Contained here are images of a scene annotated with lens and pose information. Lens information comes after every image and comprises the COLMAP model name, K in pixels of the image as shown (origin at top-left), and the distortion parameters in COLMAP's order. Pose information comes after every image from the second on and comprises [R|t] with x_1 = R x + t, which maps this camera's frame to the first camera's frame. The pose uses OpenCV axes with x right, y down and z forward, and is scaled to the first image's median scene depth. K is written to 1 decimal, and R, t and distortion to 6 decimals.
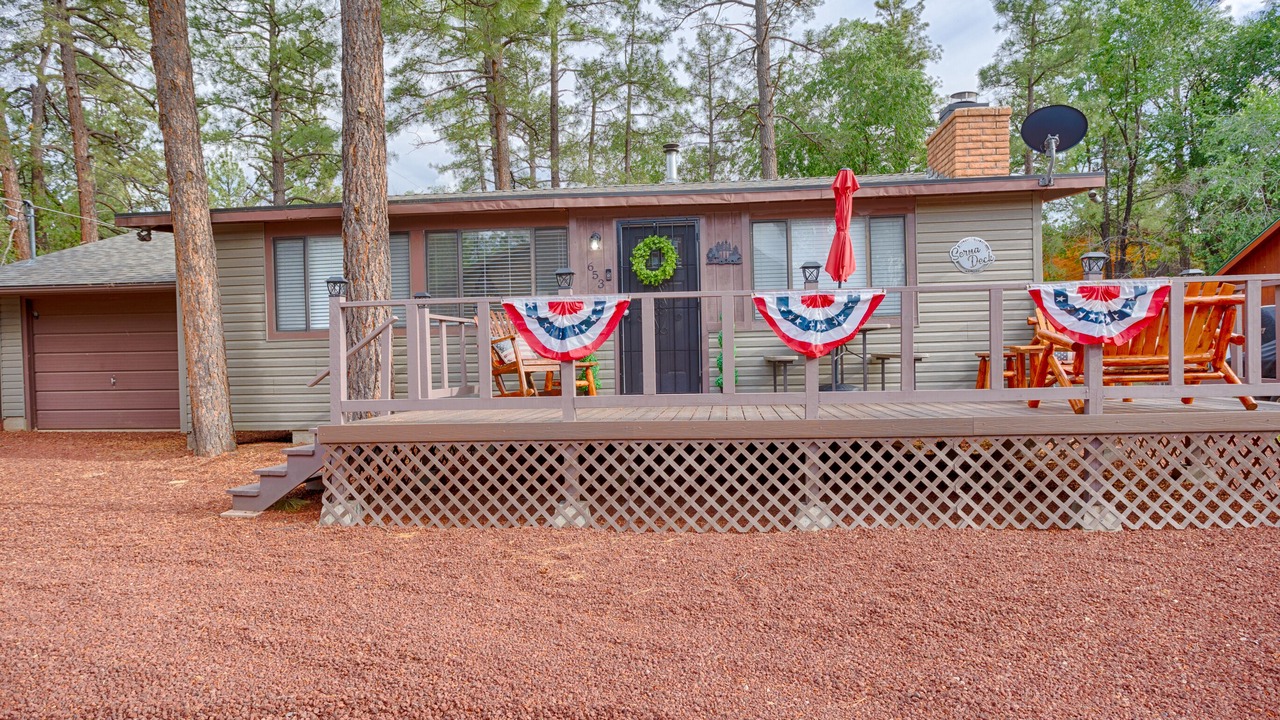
lens RADIAL K [[825.1, 0, 637.8], [0, 825.1, 363.7], [0, 0, 1]] dist [-0.005427, 0.000322]
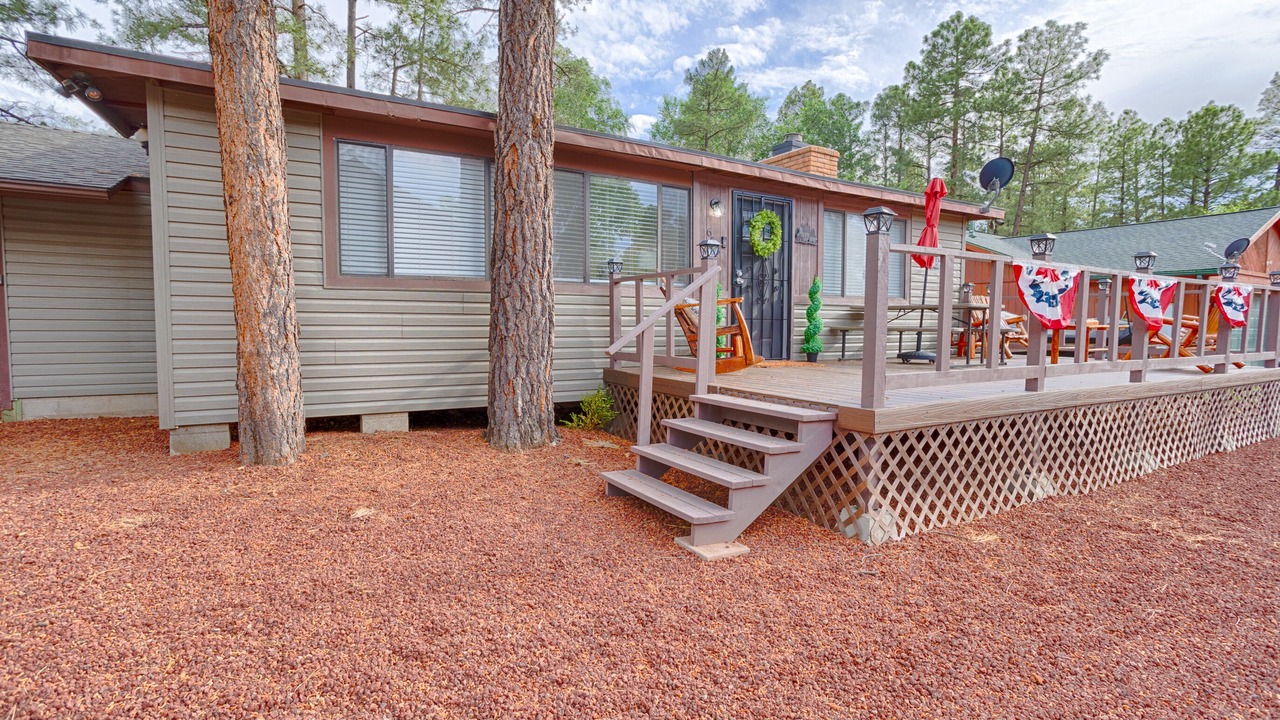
lens RADIAL K [[621.2, 0, 639.7], [0, 621.2, 359.1], [0, 0, 1]] dist [-0.017643, 0.013989]
pose [[0.805351, -0.007967, 0.592745, -0.581536], [-0.015437, 0.999289, 0.034405, 0.011008], [-0.592598, -0.036858, 0.804655, 0.452012]]
